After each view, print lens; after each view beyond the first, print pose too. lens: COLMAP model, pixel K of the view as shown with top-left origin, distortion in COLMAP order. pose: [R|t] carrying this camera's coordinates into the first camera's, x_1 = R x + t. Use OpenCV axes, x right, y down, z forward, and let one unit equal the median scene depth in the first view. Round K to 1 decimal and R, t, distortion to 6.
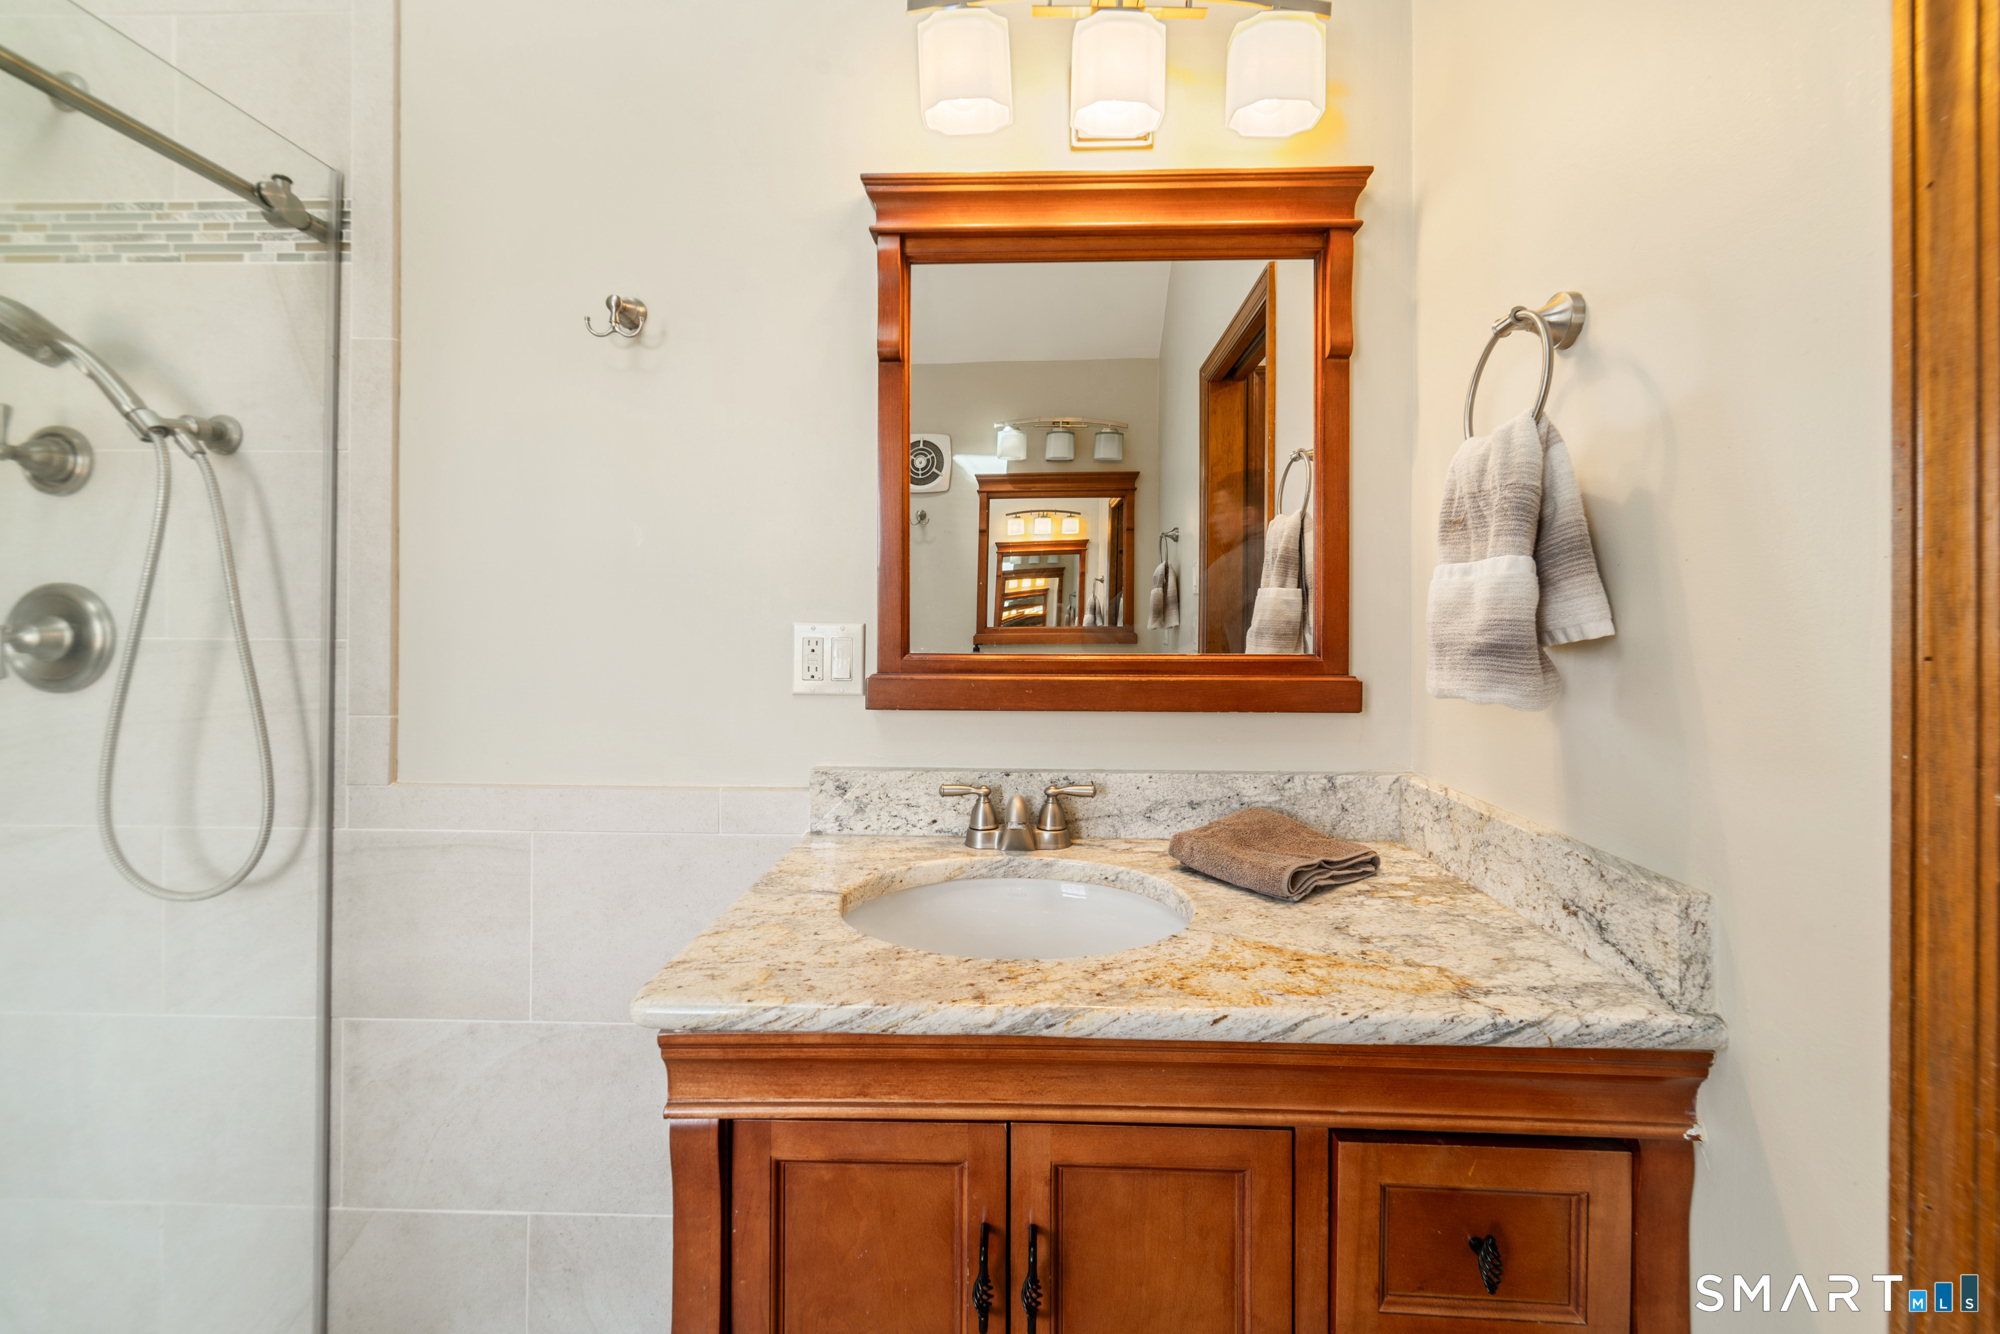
lens RADIAL K [[797.3, 0, 1009.9], [0, 797.3, 628.6], [0, 0, 1]] dist [-0.001322, 0.000279]
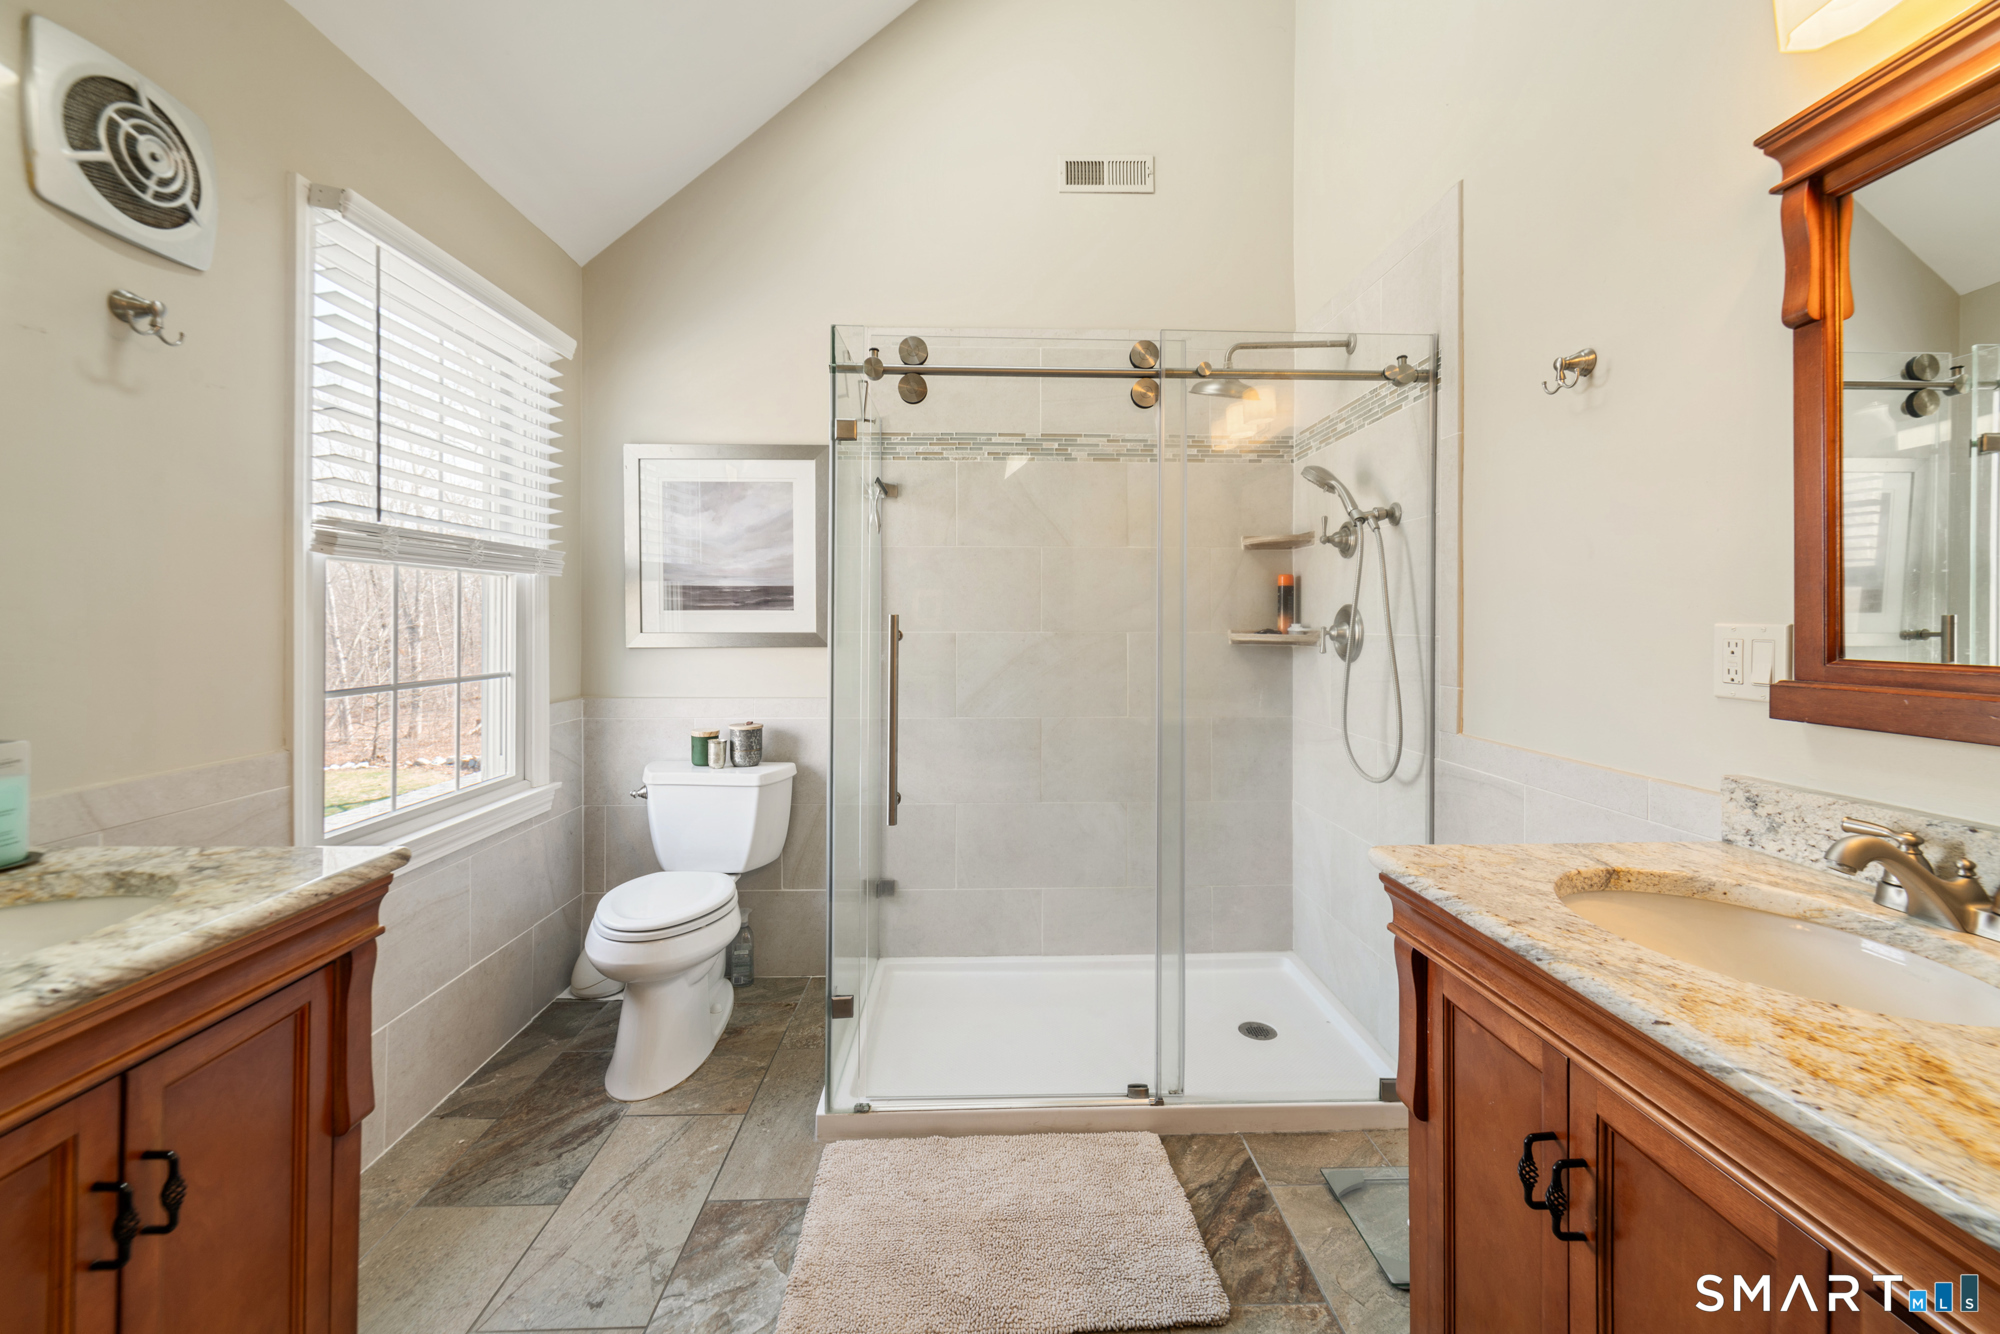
lens RADIAL K [[797.3, 0, 999.6], [0, 797.3, 623.9], [0, 0, 1]] dist [-0.001322, 0.000279]
pose [[0.055261, -0.003930, -0.998464, 0.676415], [-0.007278, 0.999964, -0.004339, 0.004181], [0.998445, 0.007506, 0.055230, 0.070052]]
